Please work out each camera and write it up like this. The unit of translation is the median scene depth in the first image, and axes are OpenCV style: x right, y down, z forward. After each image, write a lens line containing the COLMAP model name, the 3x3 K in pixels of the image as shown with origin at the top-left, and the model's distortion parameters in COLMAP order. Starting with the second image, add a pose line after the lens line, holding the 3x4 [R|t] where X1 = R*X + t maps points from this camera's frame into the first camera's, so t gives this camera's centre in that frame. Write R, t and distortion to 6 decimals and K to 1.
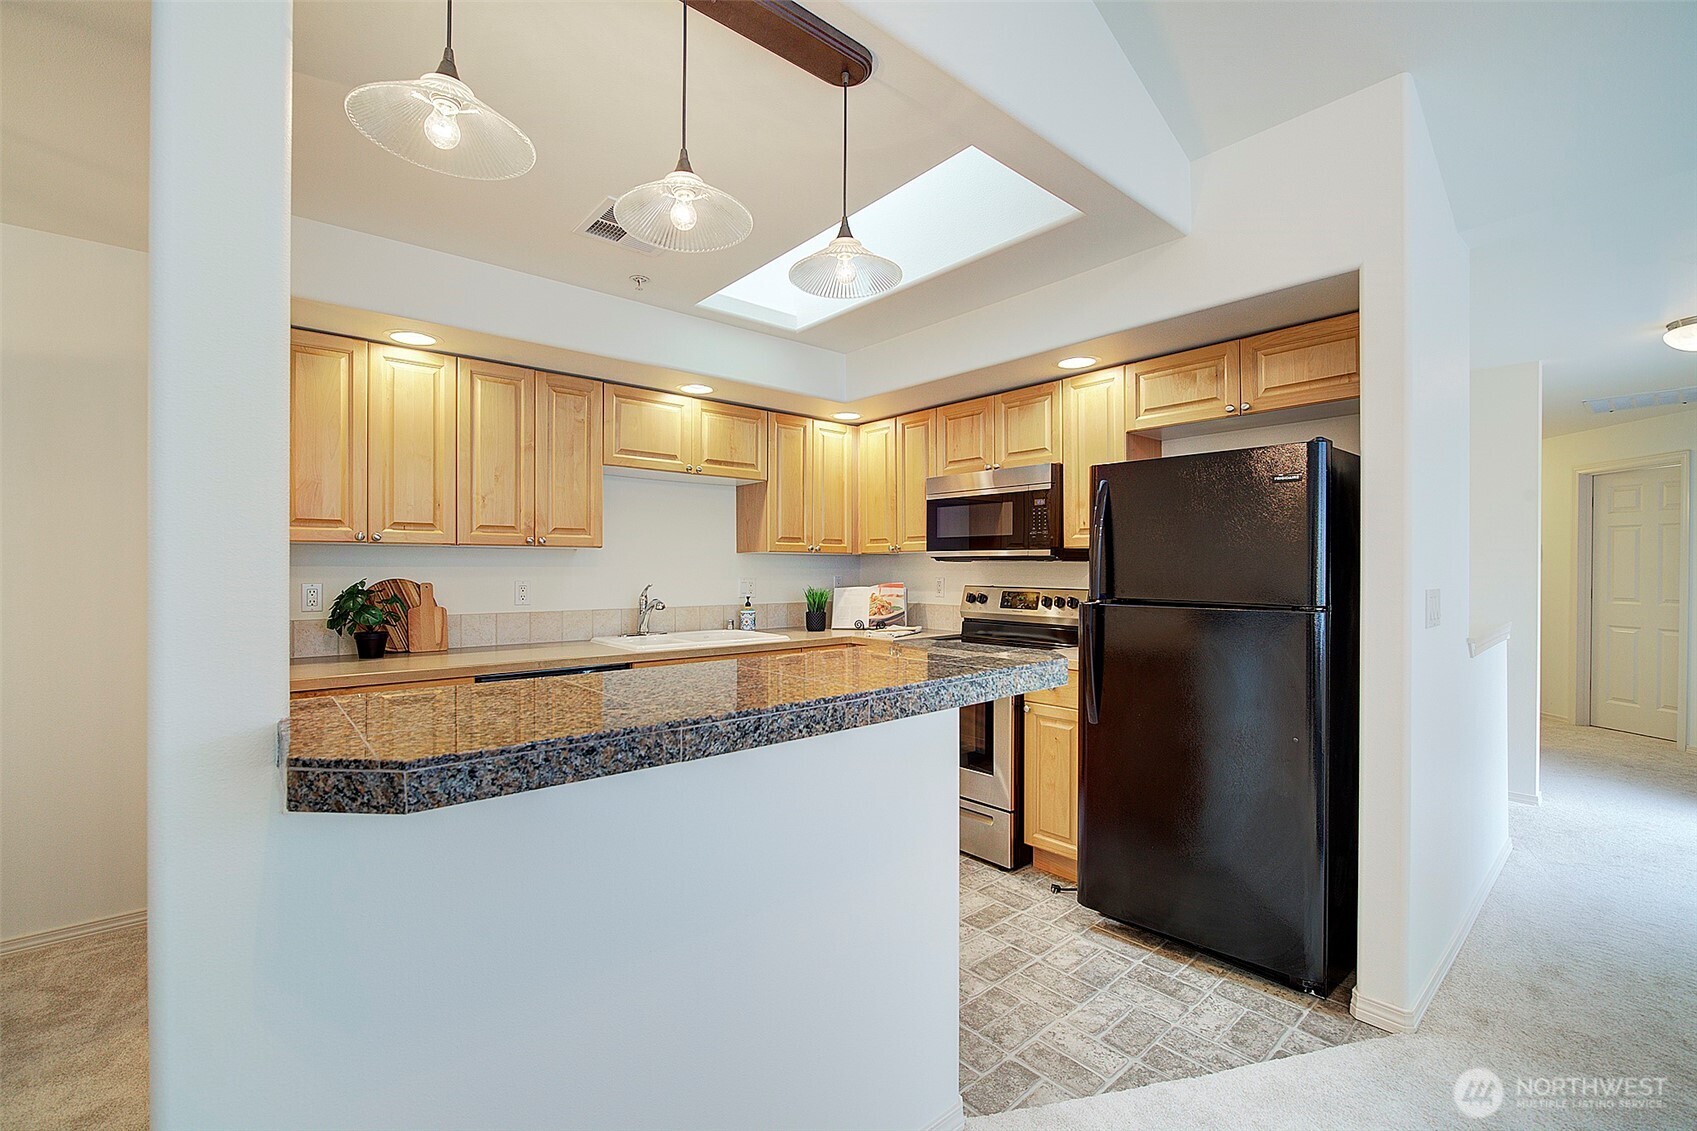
lens RADIAL K [[740.2, 0, 837.1], [0, 740.2, 565.9], [0, 0, 1]] dist [-0.001188, -0.000042]
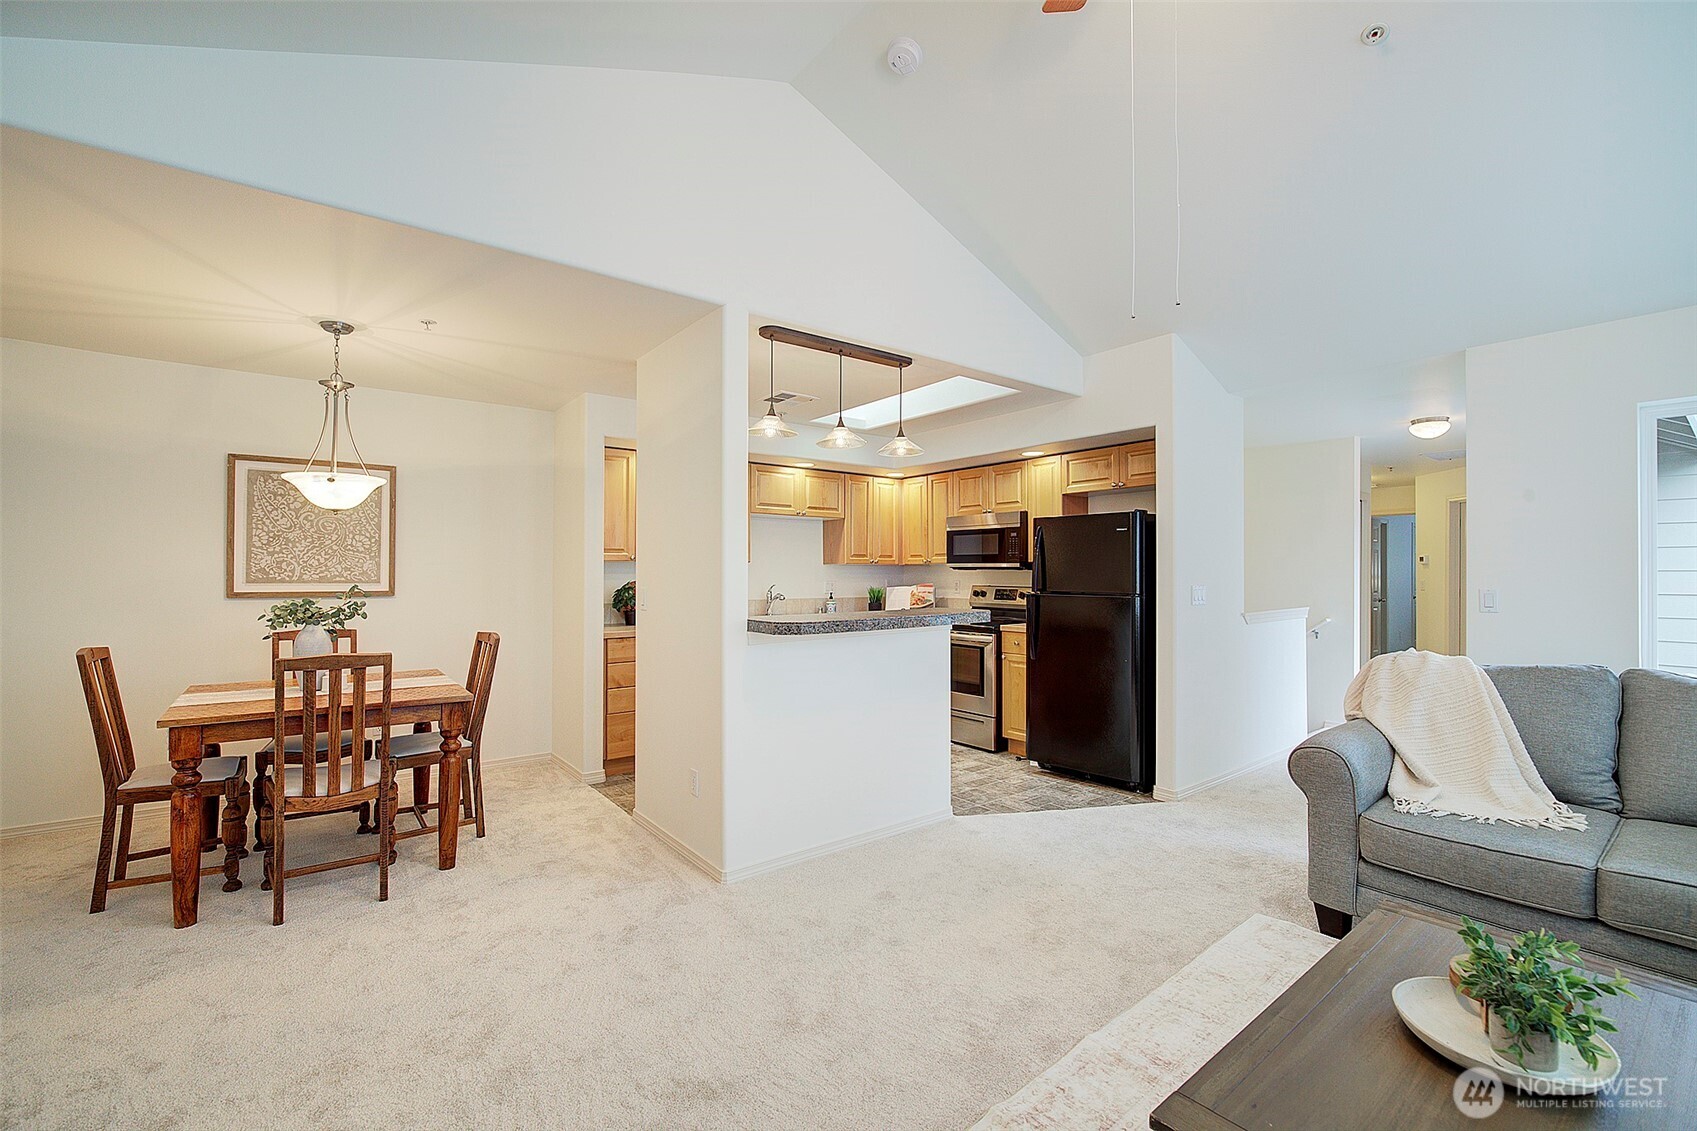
lens RADIAL K [[722.2, 0, 847.8], [0, 722.2, 569.4], [0, 0, 1]] dist [-0.000951, -0.000070]
pose [[0.999169, -0.001249, -0.040744, -0.030381], [0.001185, 0.999998, -0.001592, -0.005719], [0.040746, 0.001542, 0.999168, -0.616208]]
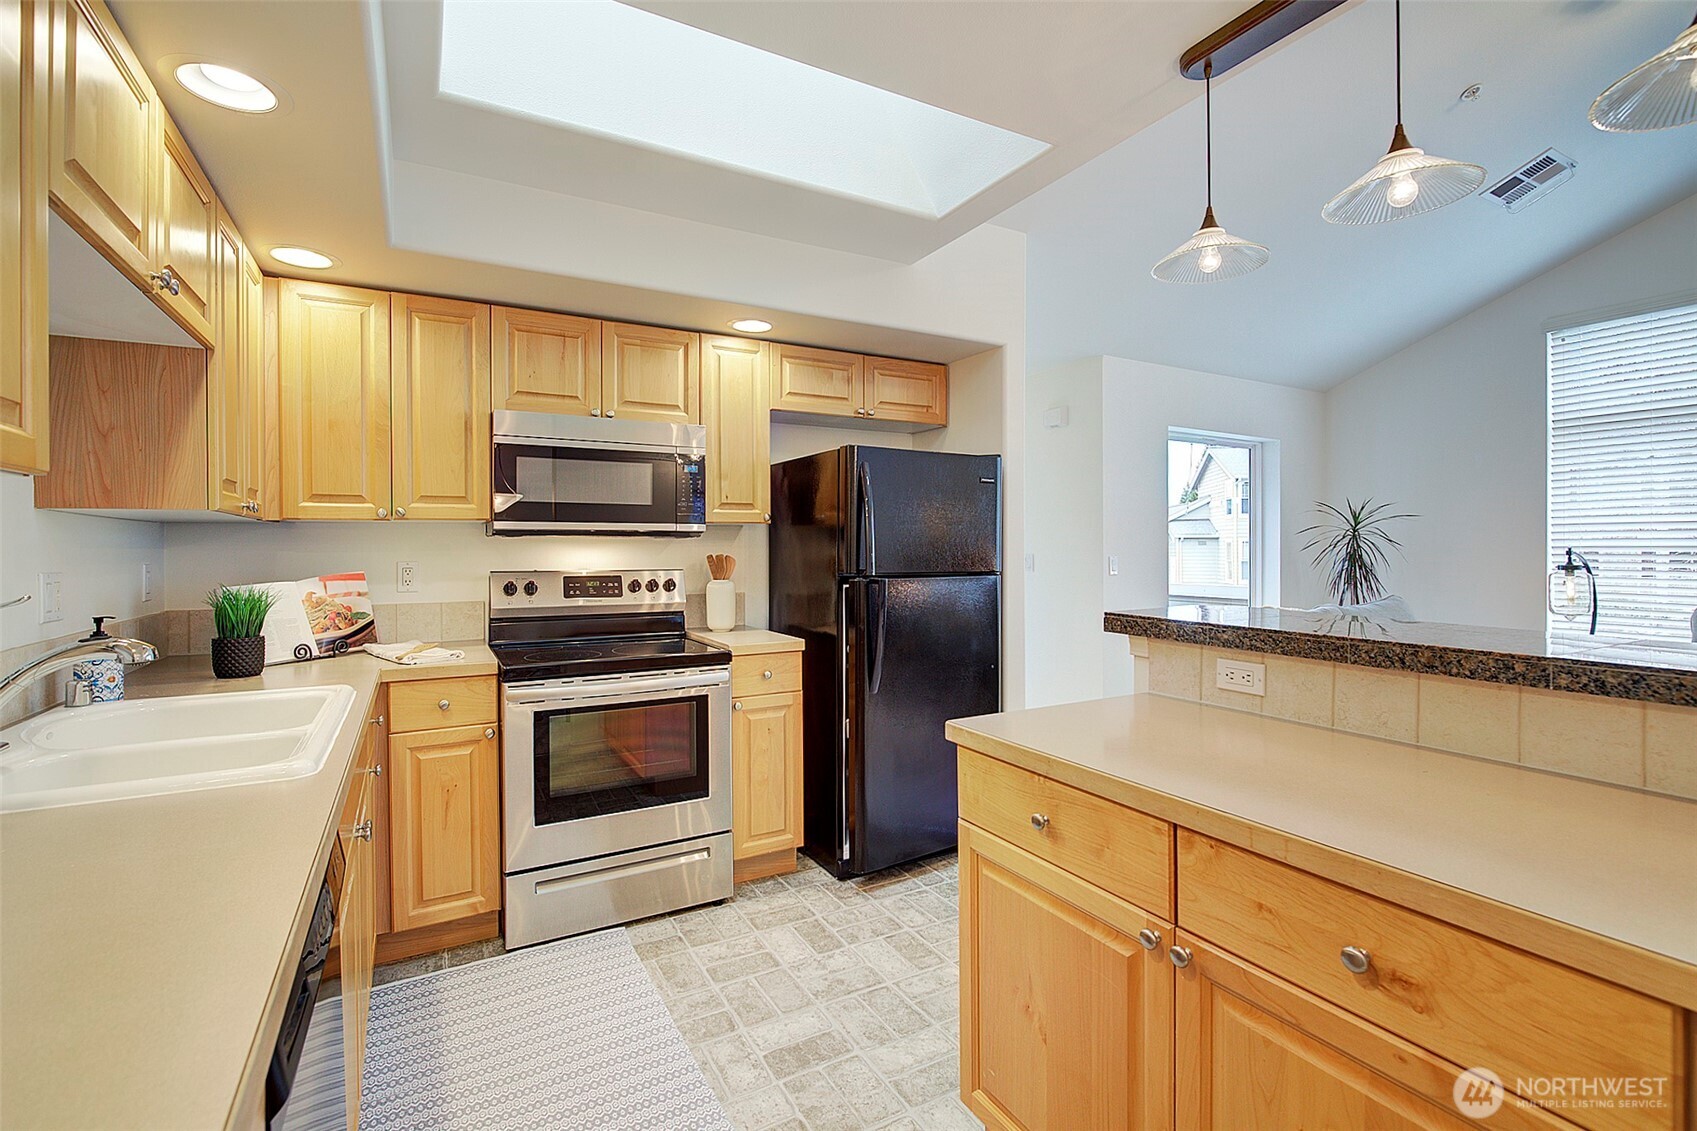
lens RADIAL K [[772.7, 0, 852.1], [0, 772.7, 546.0], [0, 0, 1]] dist [-0.003879, -0.000437]
pose [[0.183163, -0.000945, 0.983082, -0.562162], [0.001845, 0.999998, 0.000618, 0.003454], [-0.983081, 0.001701, 0.183164, 0.635748]]
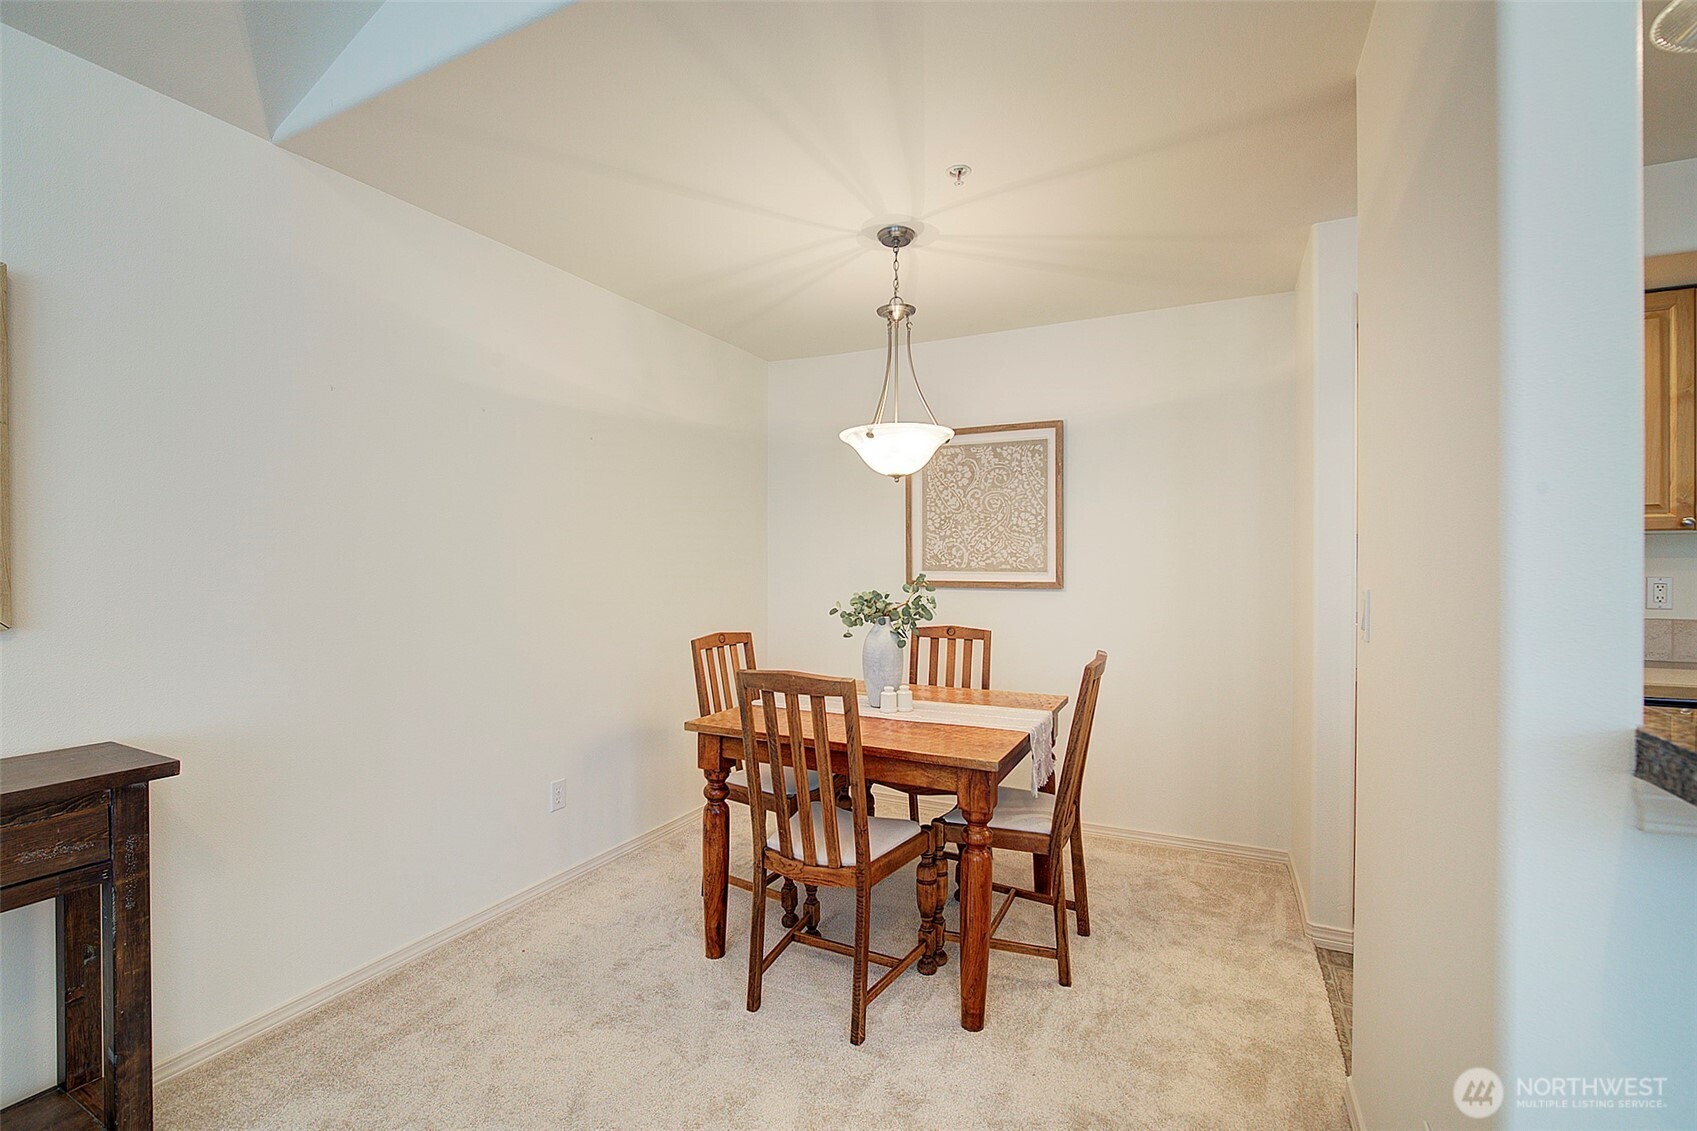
lens RADIAL K [[740.1, 0, 835.0], [0, 740.1, 568.6], [0, 0, 1]] dist [-0.013261, -0.000047]
pose [[0.395661, 0.005022, -0.918383, -0.080347], [0.007262, 0.999937, 0.008596, -0.000300], [0.918368, -0.010071, 0.395600, -0.061921]]
